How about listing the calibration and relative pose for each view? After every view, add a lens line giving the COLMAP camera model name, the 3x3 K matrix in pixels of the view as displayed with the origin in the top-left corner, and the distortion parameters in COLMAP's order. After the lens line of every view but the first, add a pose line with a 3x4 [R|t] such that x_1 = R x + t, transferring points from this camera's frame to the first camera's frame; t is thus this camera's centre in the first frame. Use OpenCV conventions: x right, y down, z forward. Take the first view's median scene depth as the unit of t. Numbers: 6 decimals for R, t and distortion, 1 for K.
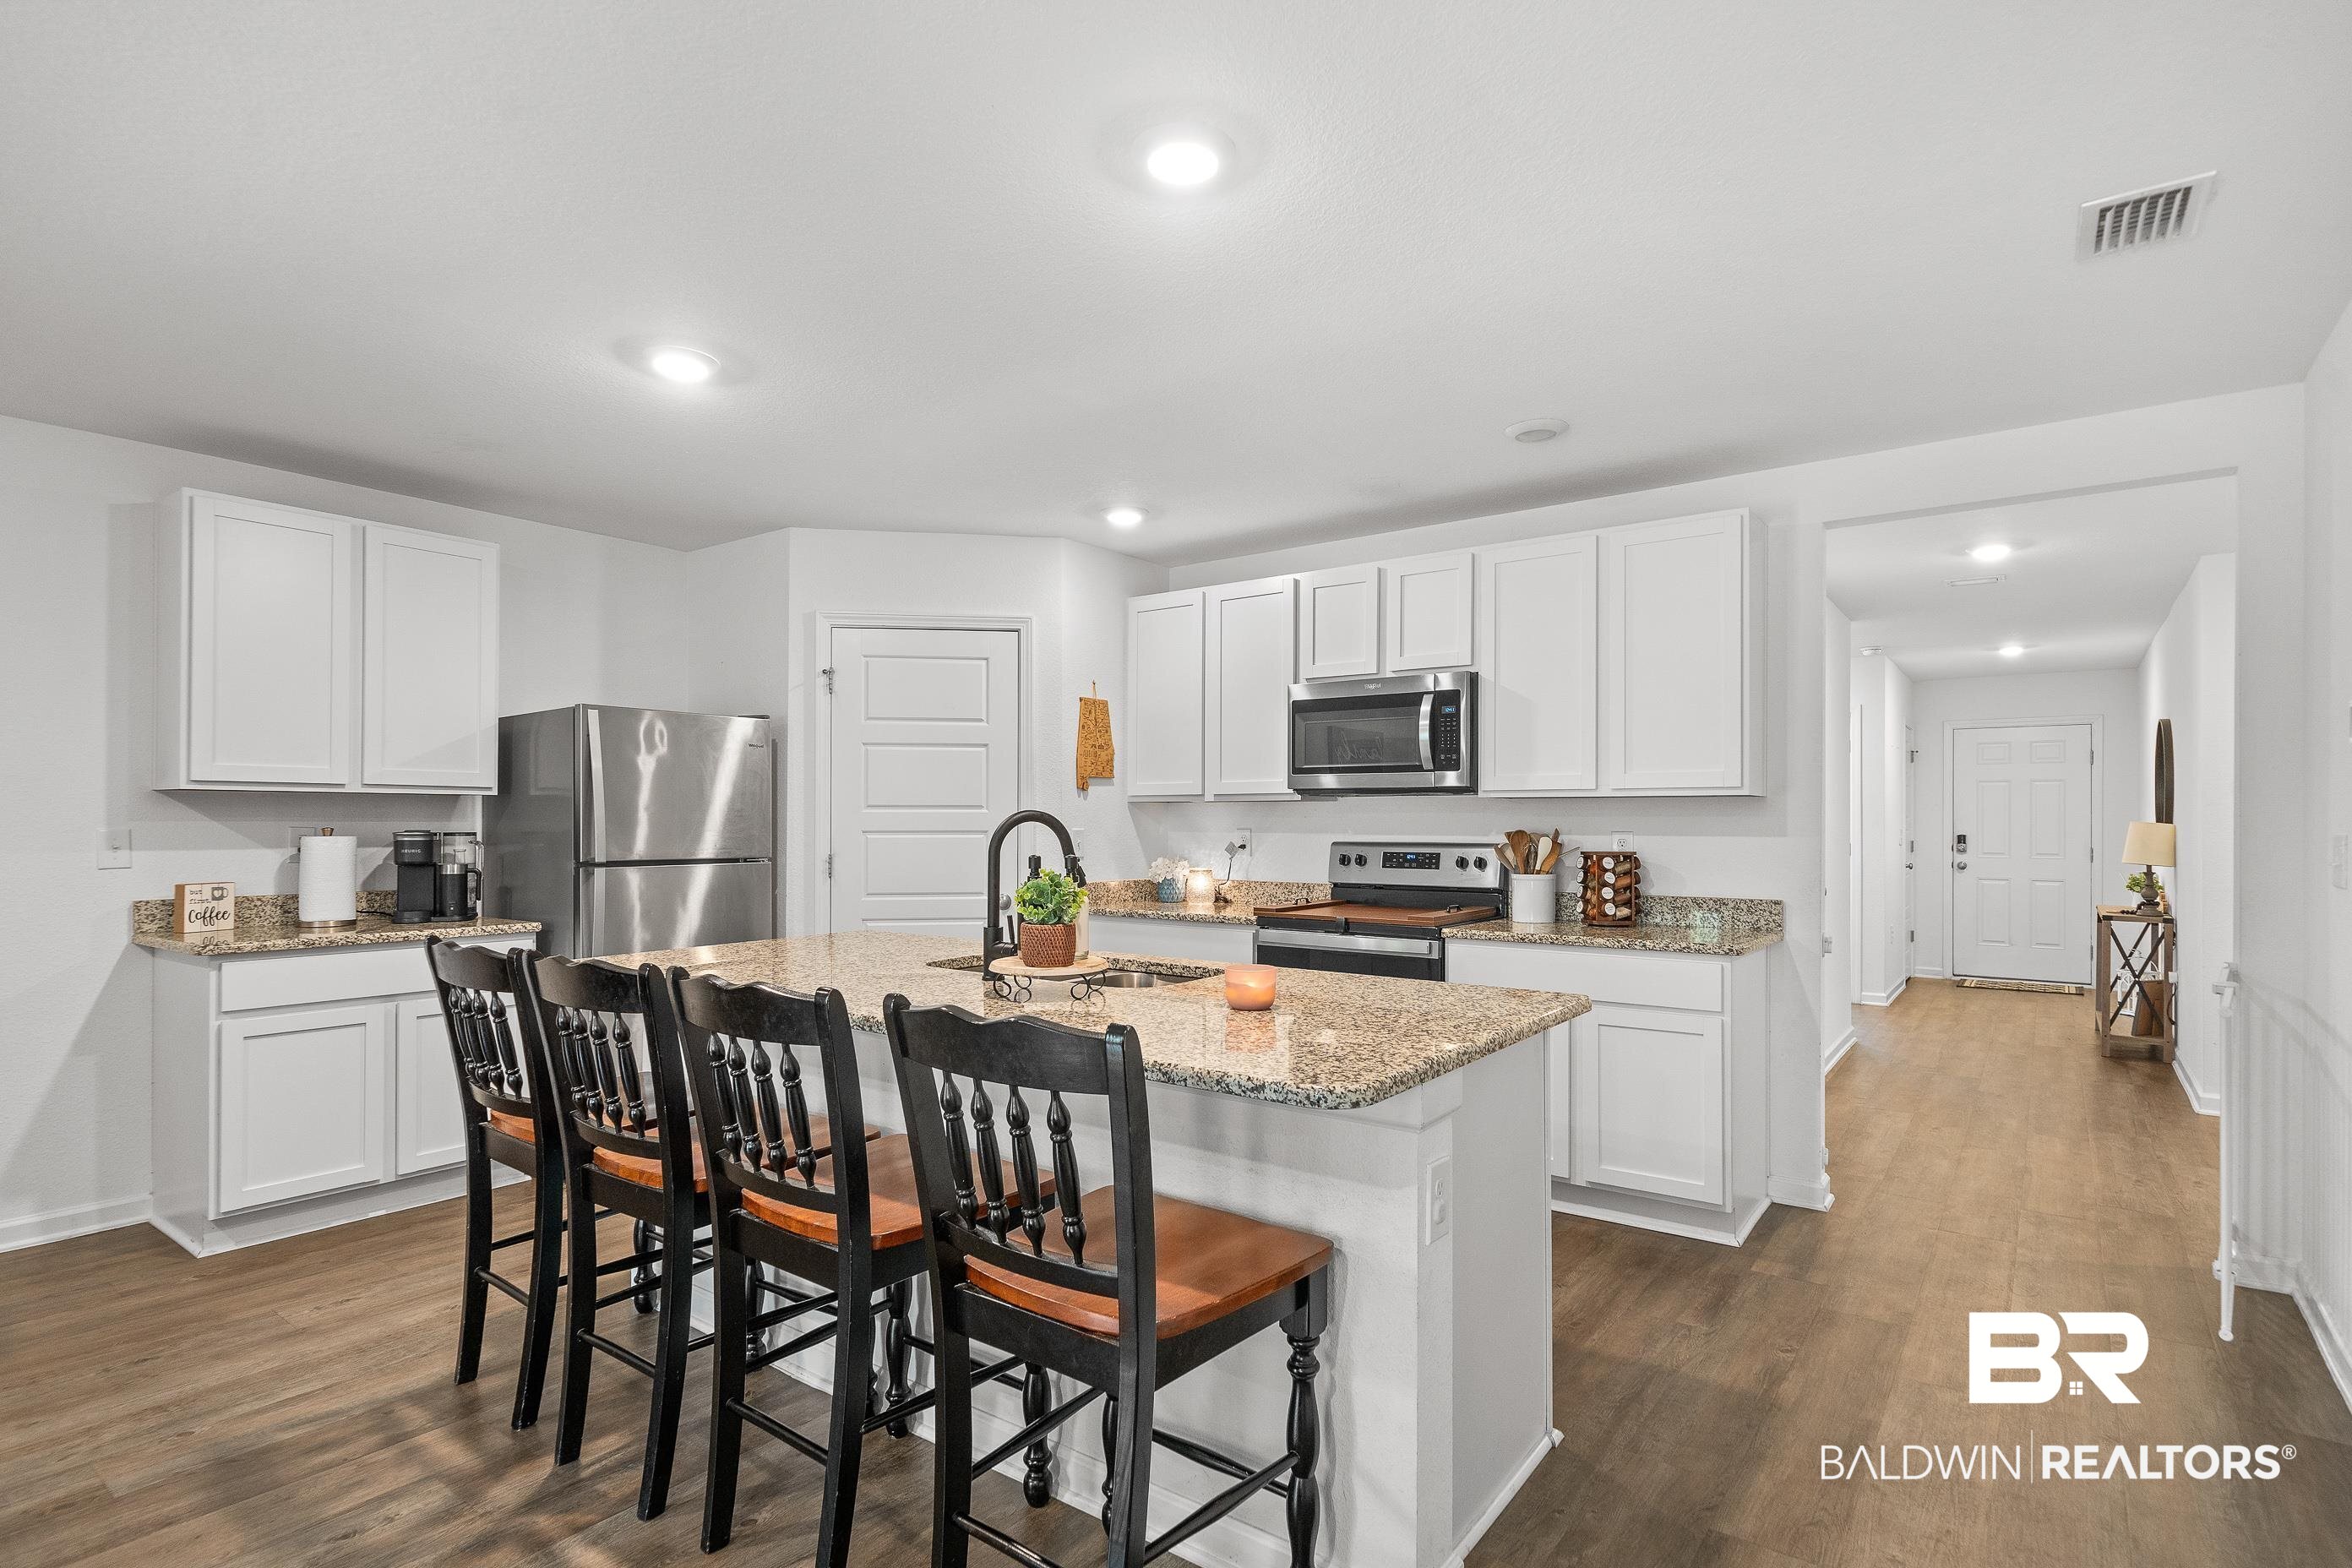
lens RADIAL K [[1205.8, 0, 1151.8], [0, 1205.8, 816.2], [0, 0, 1]] dist [0.012260, 0.000107]
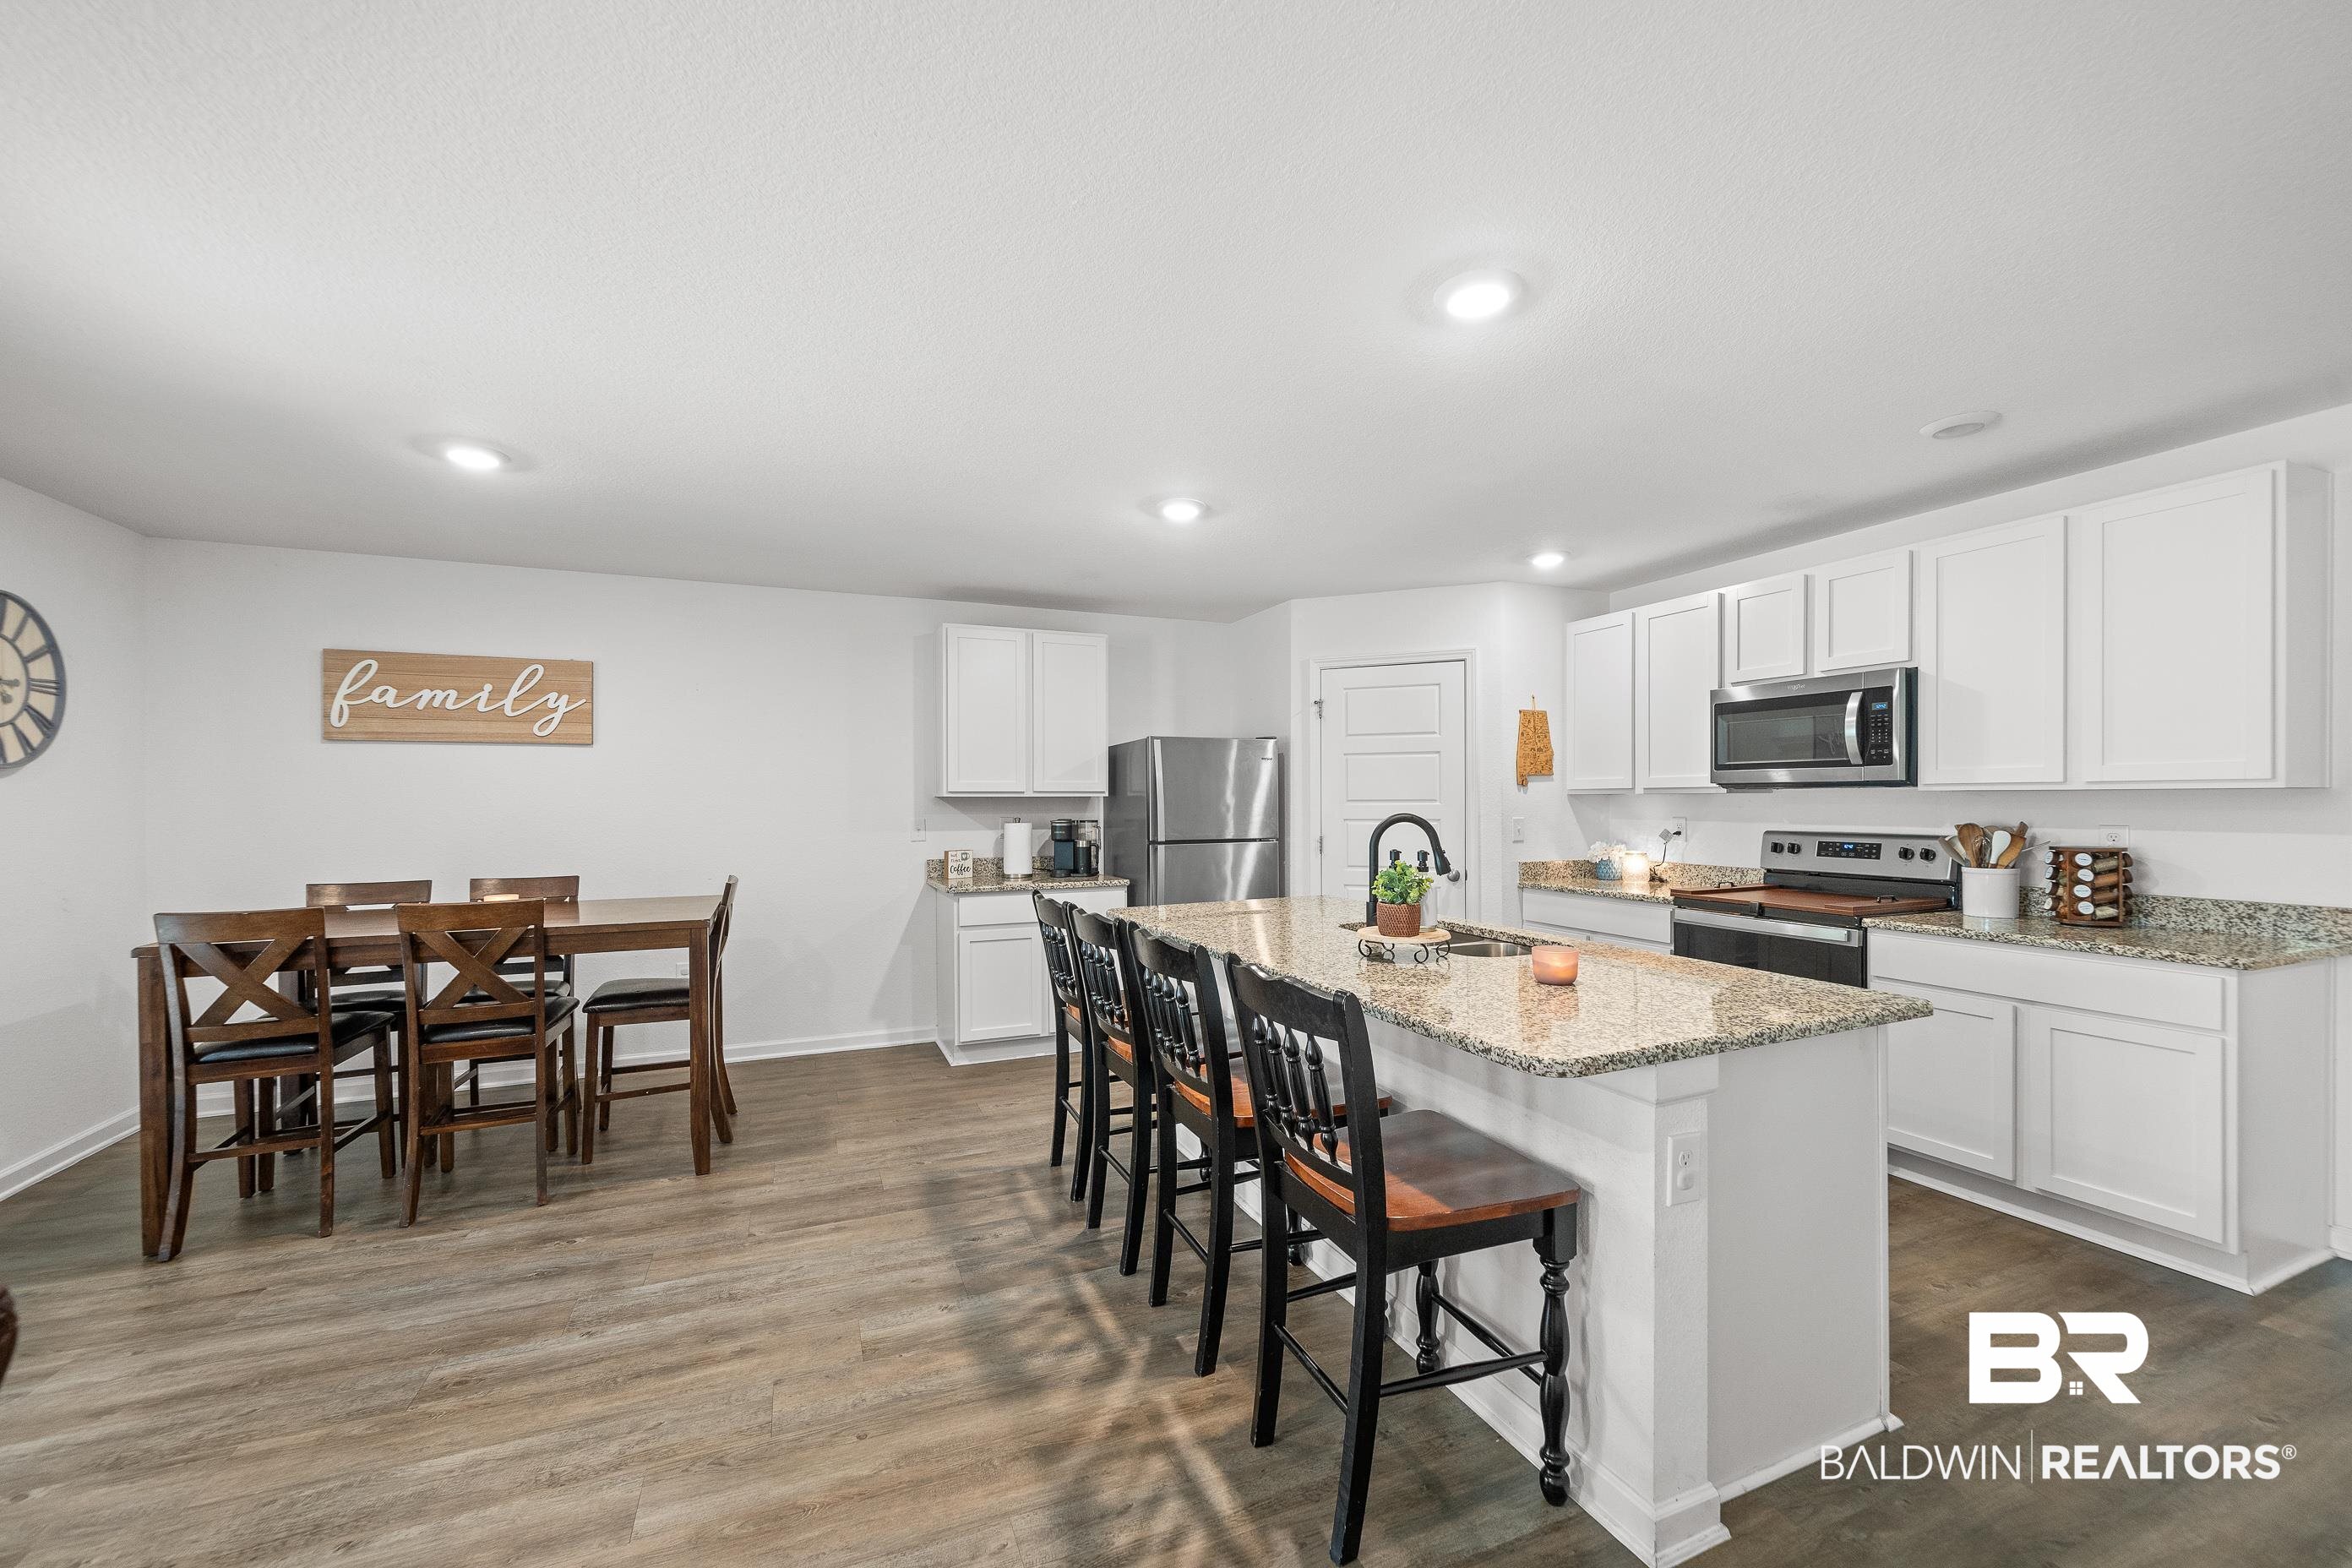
lens RADIAL K [[938.1, 0, 1164.9], [0, 938.1, 802.8], [0, 0, 1]] dist [0.001406, 0.000696]
pose [[0.863533, -0.003531, -0.504280, 0.142753], [0.009042, 0.999923, 0.008481, -0.020814], [0.504212, -0.011883, 0.863498, -0.002209]]
